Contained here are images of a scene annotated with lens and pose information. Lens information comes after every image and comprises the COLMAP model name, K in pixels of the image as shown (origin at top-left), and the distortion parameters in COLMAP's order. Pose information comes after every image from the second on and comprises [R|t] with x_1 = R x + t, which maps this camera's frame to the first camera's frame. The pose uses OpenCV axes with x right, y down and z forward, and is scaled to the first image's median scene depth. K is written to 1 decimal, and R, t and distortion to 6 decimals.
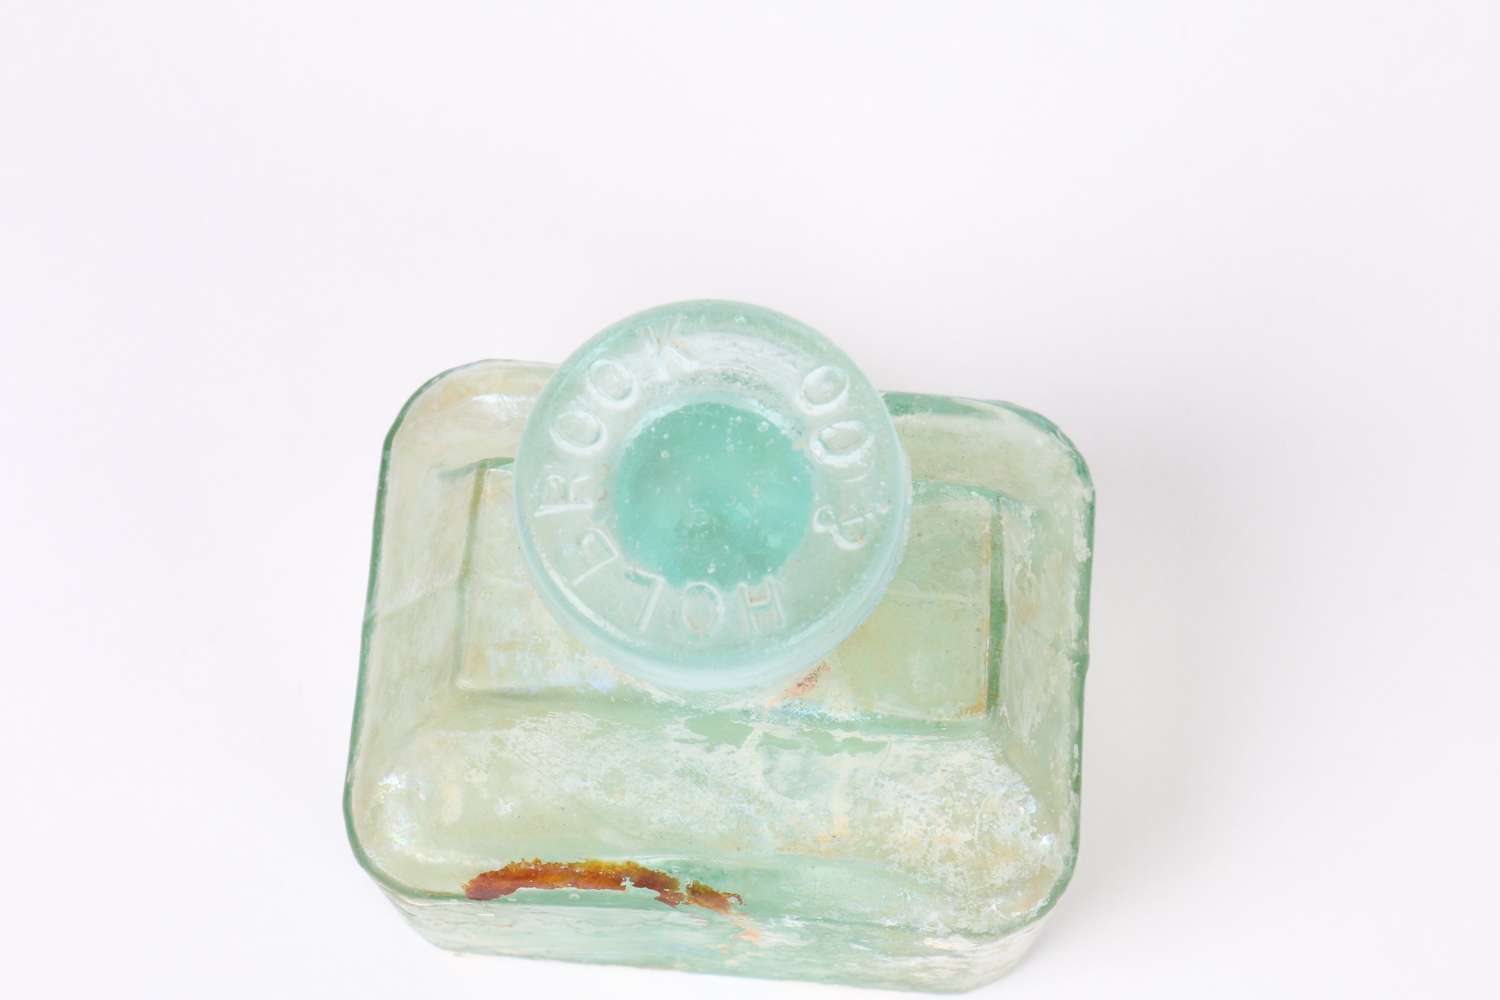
lens RADIAL K [[3962.7, 0, 741.3], [0, 3962.7, 507.7], [0, 0, 1]] dist [0.098903, 0.000000]
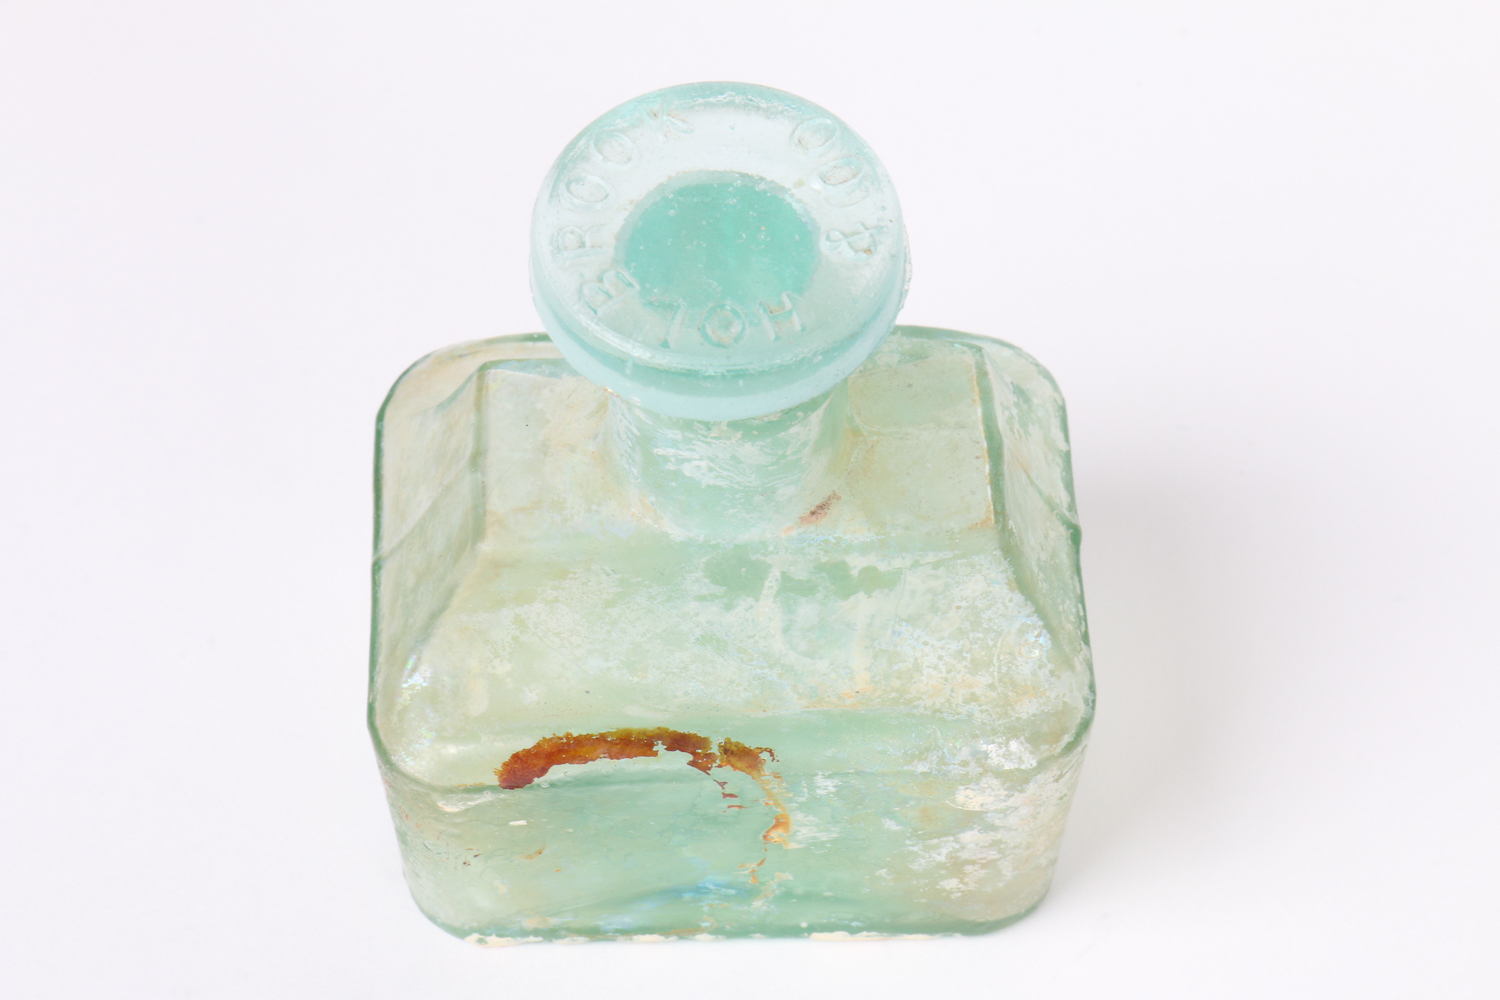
lens RADIAL K [[3962.7, 0, 756.3], [0, 3962.7, 505.9], [0, 0, 1]] dist [0.098903, 0.000000]
pose [[0.993845, -0.082325, 0.074123, -0.073565], [0.100713, 0.950152, -0.295074, 0.334511], [-0.046136, 0.300723, 0.952595, 0.021650]]
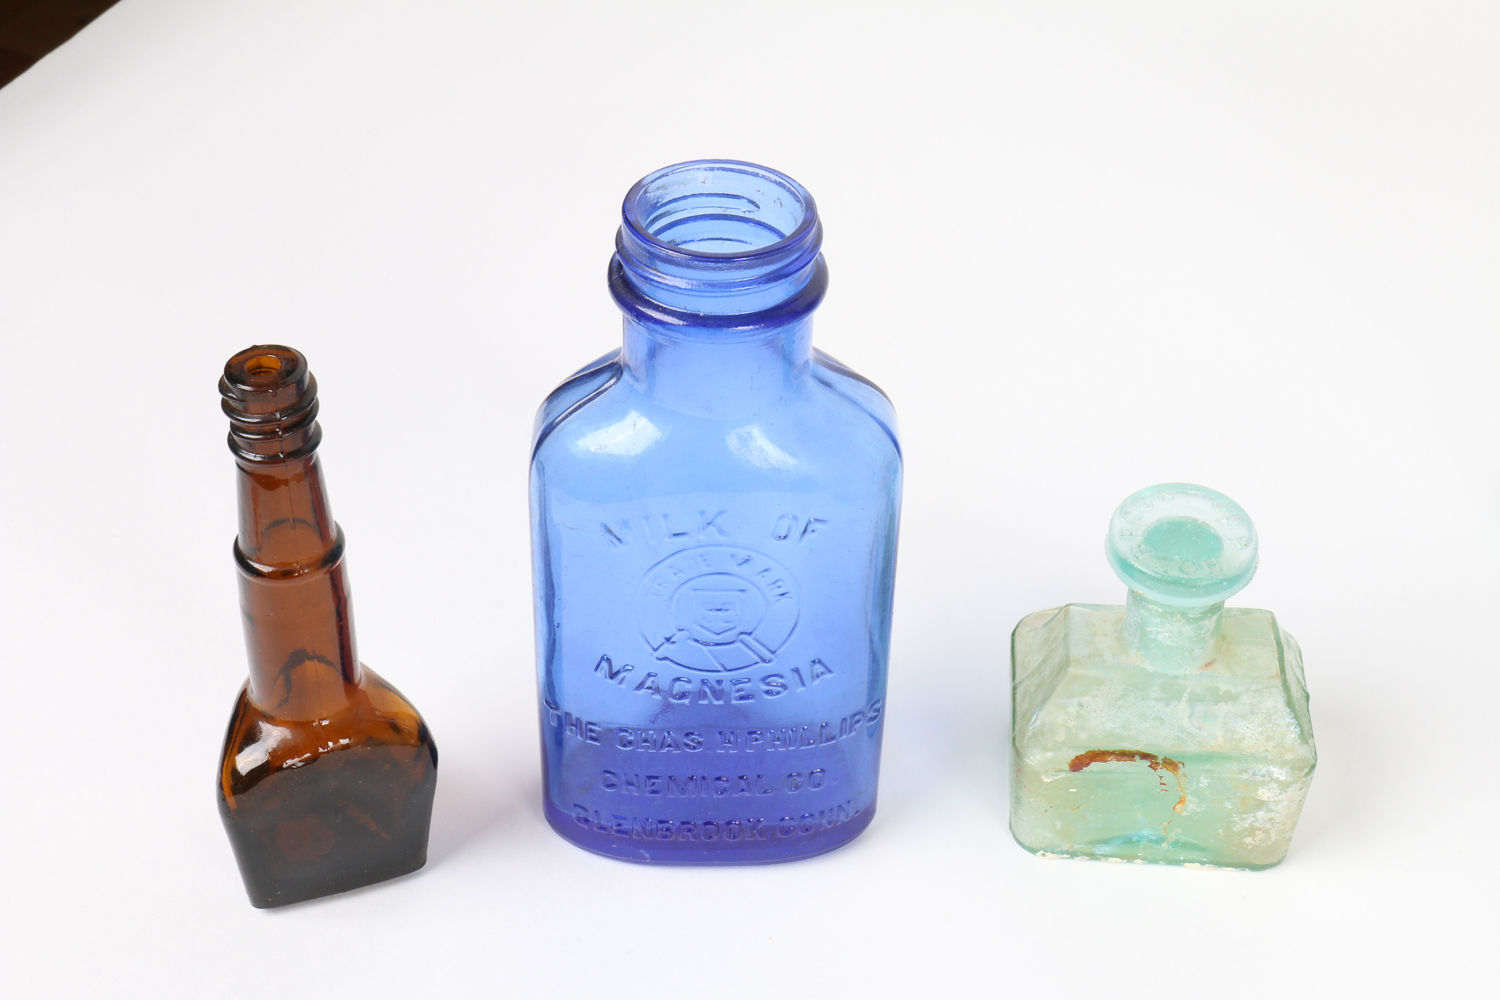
lens RADIAL K [[2362.7, 0, 752.0], [0, 2362.7, 501.8], [0, 0, 1]] dist [-0.022044, 0.000000]
pose [[0.999958, 0.004874, 0.007802, -0.276395], [-0.000190, 0.858891, -0.512159, 0.699780], [-0.009197, 0.512136, 0.858855, -0.323017]]
